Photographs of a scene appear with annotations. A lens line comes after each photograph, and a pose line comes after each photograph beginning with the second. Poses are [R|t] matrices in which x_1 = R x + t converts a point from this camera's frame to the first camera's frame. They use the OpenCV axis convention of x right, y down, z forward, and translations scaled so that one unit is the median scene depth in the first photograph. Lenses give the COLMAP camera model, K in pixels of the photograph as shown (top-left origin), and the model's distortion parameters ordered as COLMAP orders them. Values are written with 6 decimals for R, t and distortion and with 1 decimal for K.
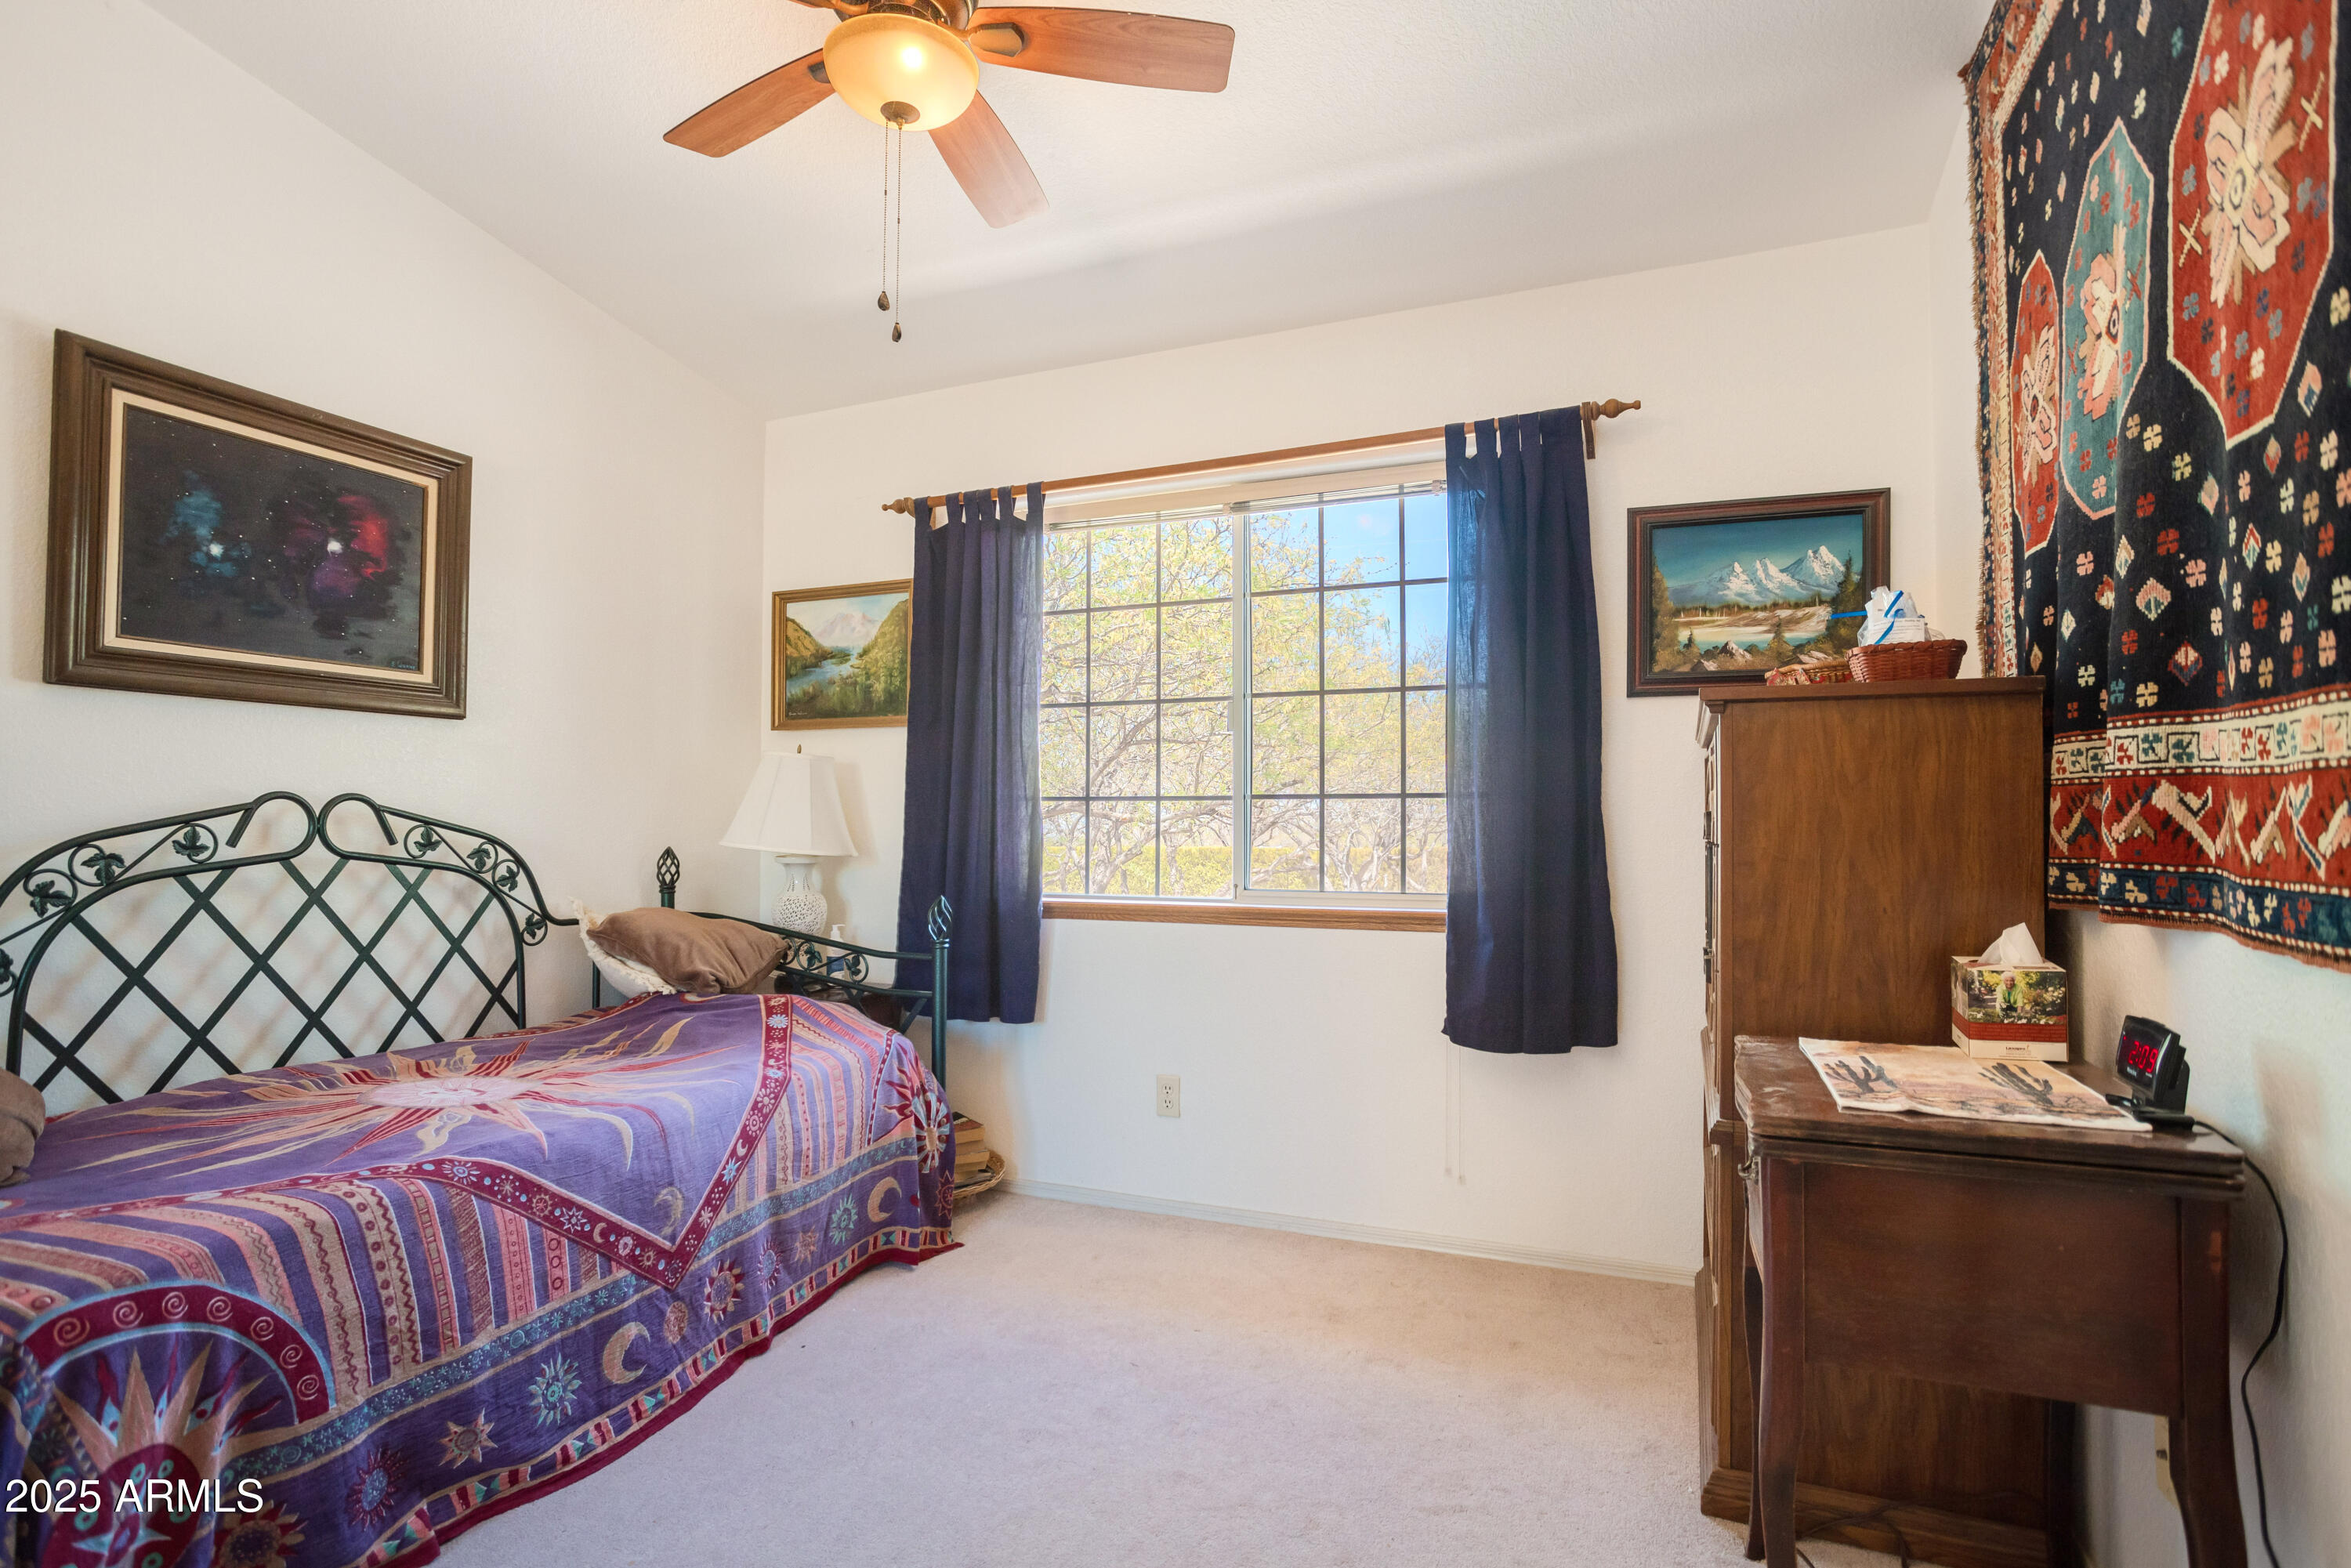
lens RADIAL K [[1181.7, 0, 1172.0], [0, 1181.7, 795.0], [0, 0, 1]] dist [-0.055384, 0.026037]
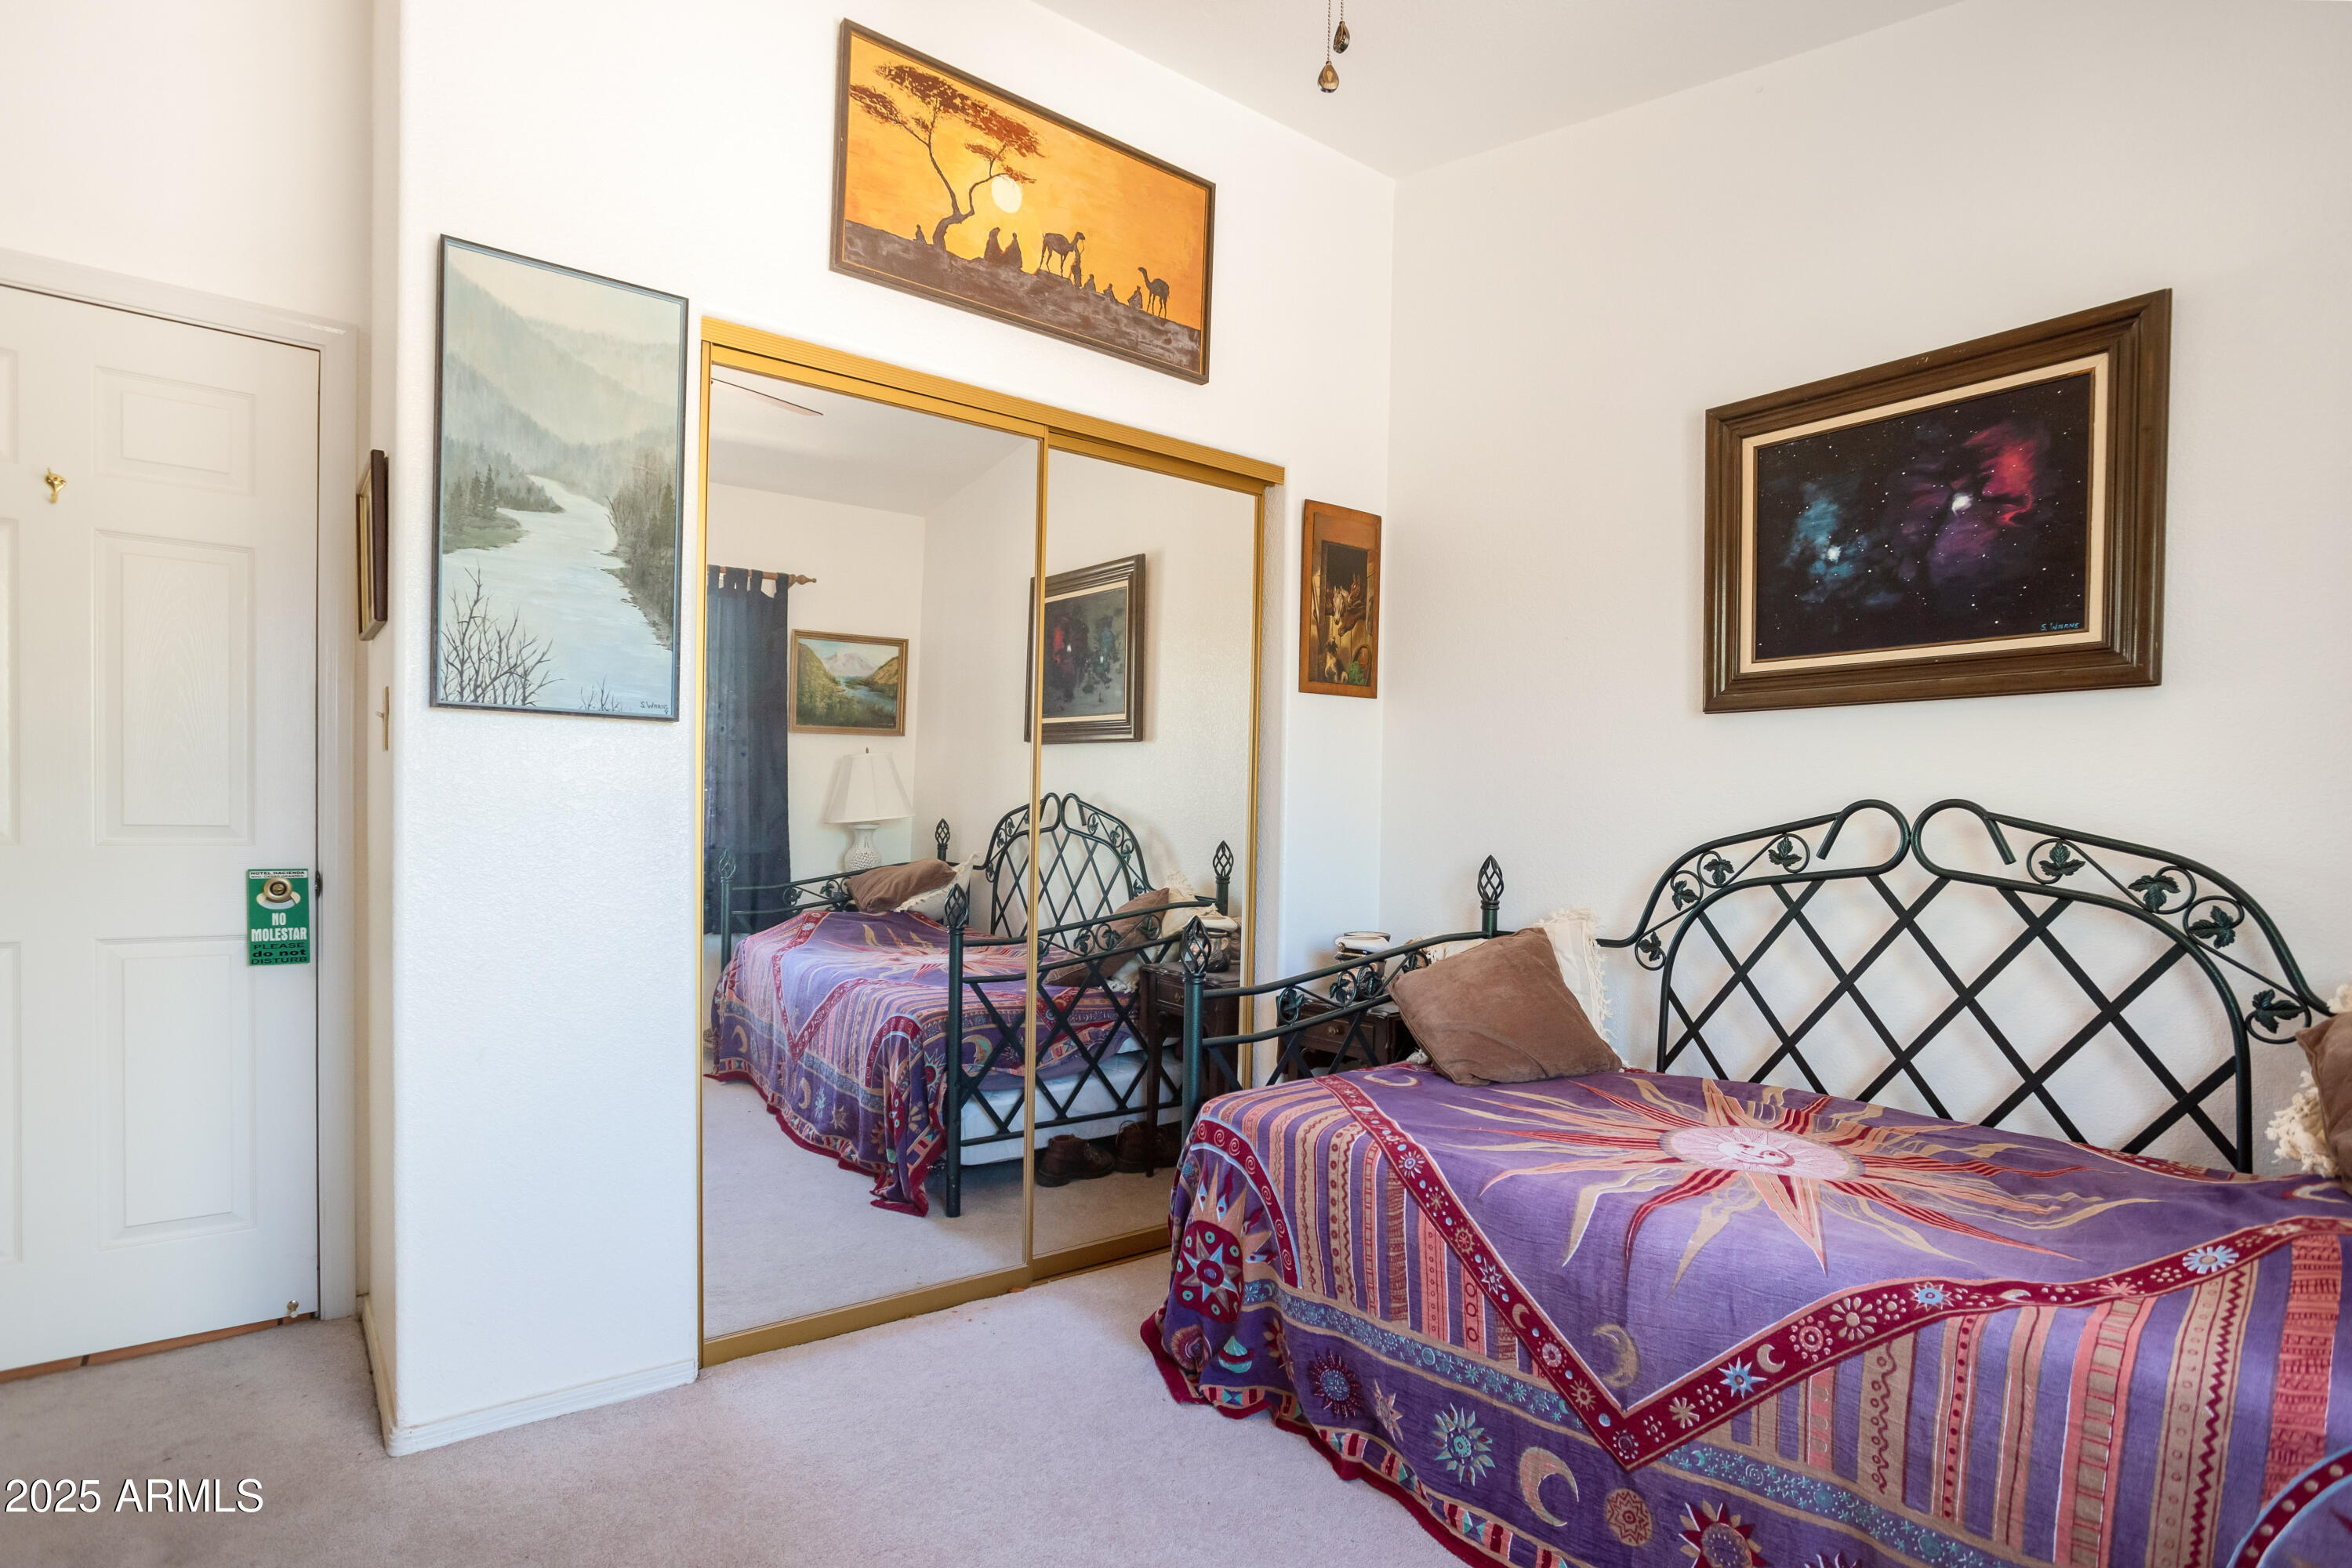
lens RADIAL K [[1198.7, 0, 1177.8], [0, 1198.7, 844.7], [0, 0, 1]] dist [-0.049474, 0.026933]
pose [[-0.481710, 0.008728, -0.876287, 0.319149], [0.009297, 0.999945, 0.004849, 0.023733], [0.876281, -0.005811, -0.481765, 1.004955]]
